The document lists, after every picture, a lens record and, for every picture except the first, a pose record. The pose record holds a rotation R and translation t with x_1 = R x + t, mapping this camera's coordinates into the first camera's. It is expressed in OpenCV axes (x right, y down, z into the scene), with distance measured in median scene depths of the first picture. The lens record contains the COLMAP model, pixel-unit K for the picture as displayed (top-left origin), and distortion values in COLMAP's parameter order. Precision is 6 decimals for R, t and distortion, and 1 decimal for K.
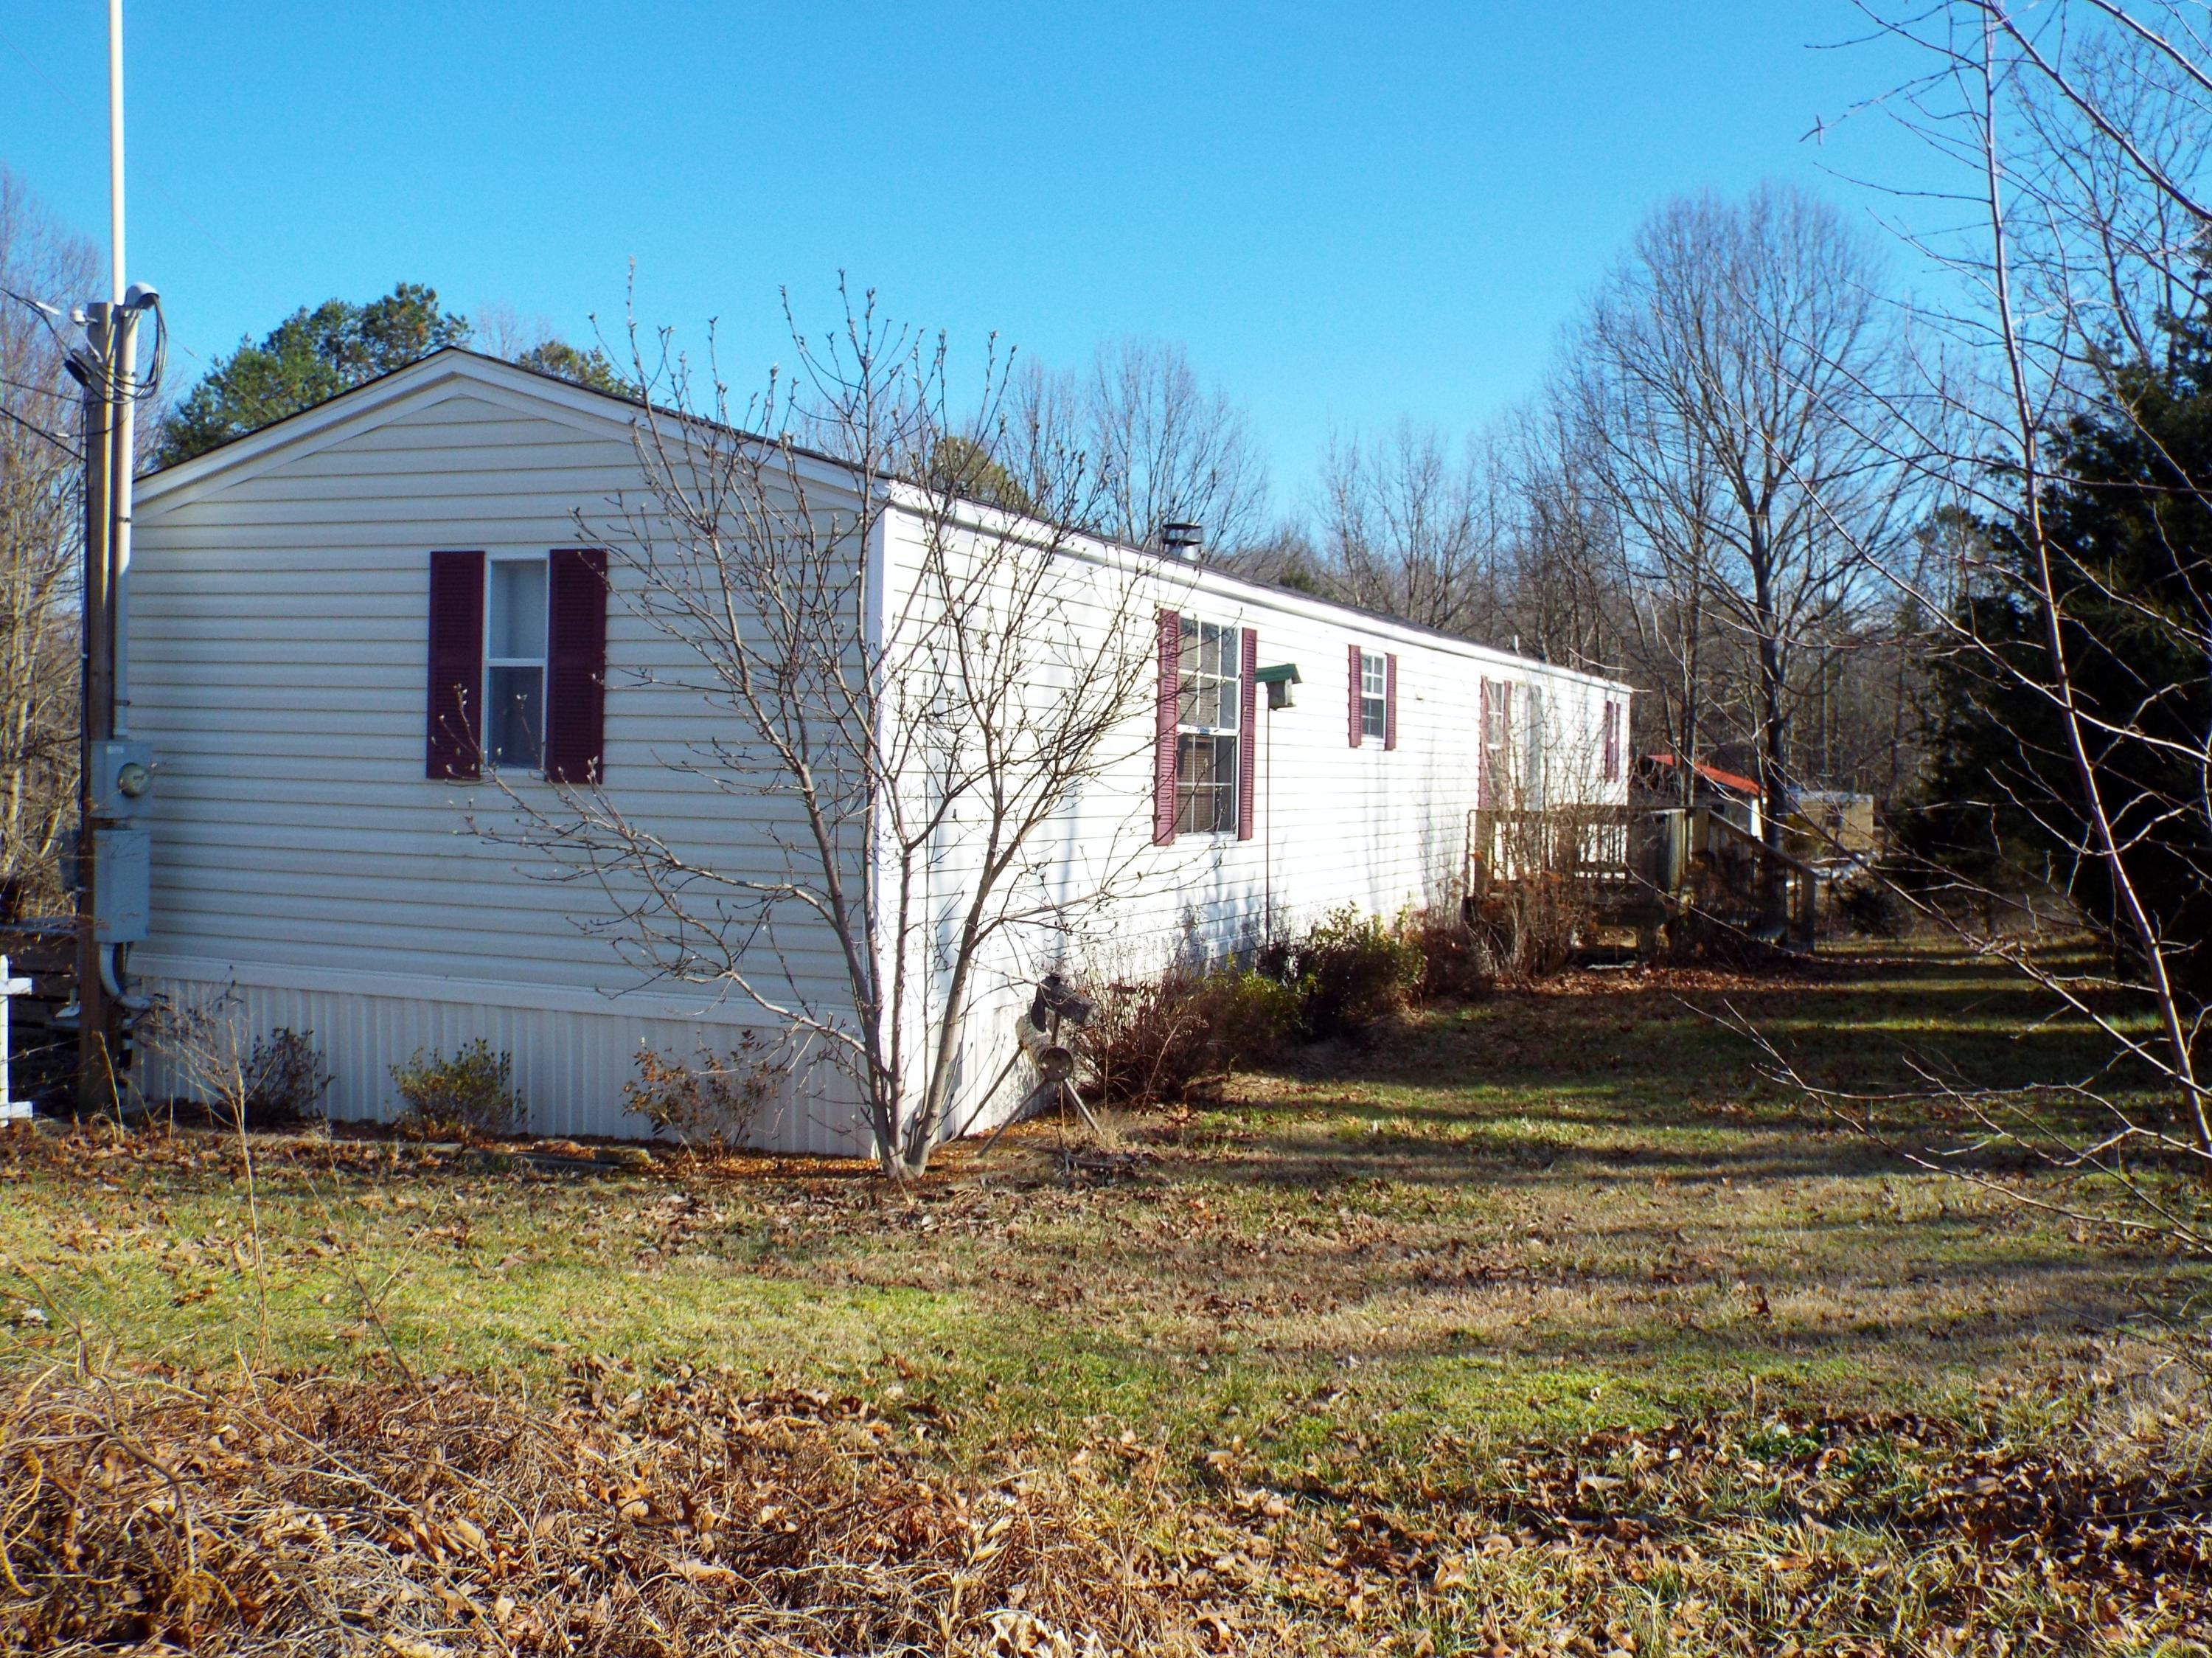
lens RADIAL K [[2103.2, 0, 1106.0], [0, 2103.2, 829.0], [0, 0, 1]] dist [0.027541, 0.004539]
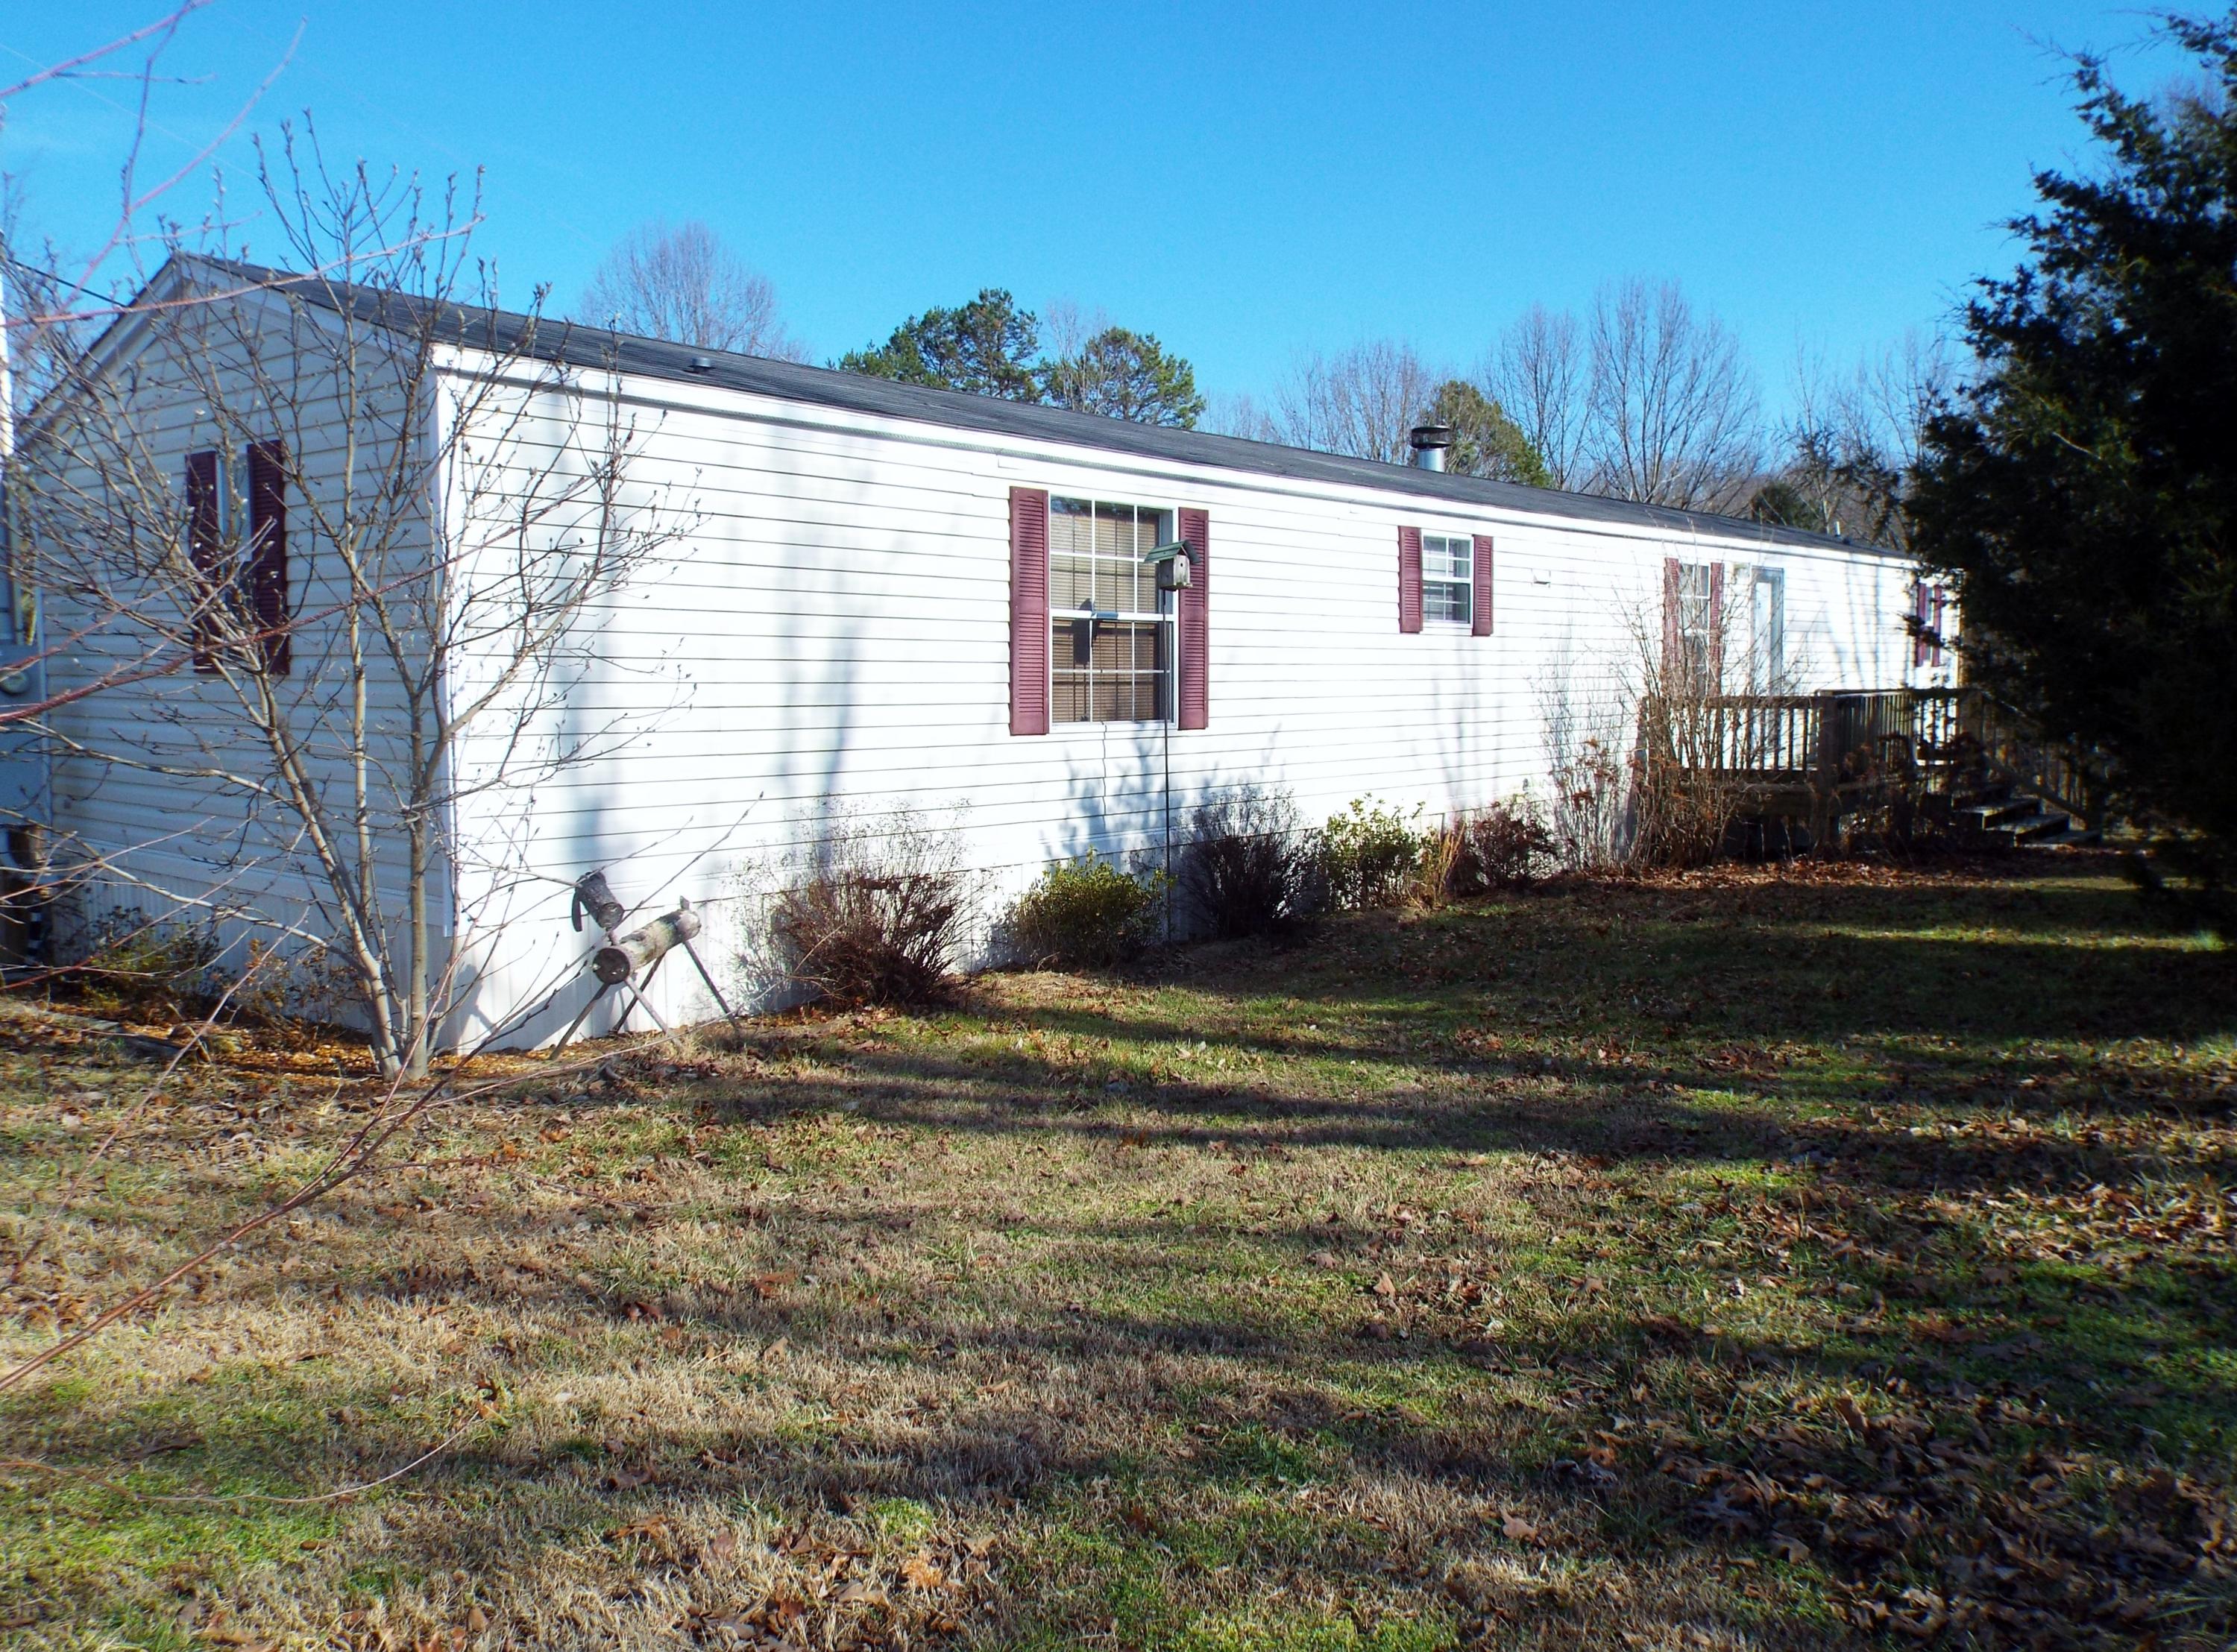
lens RADIAL K [[1710.6, 0, 1118.5], [0, 1710.6, 826.0], [0, 0, 1]] dist [0.002815, 0.000285]
pose [[0.941413, 0.008198, -0.337157, 0.250574], [0.011165, 0.998399, 0.055449, 0.004937], [0.337072, -0.055965, 0.939814, 0.199658]]
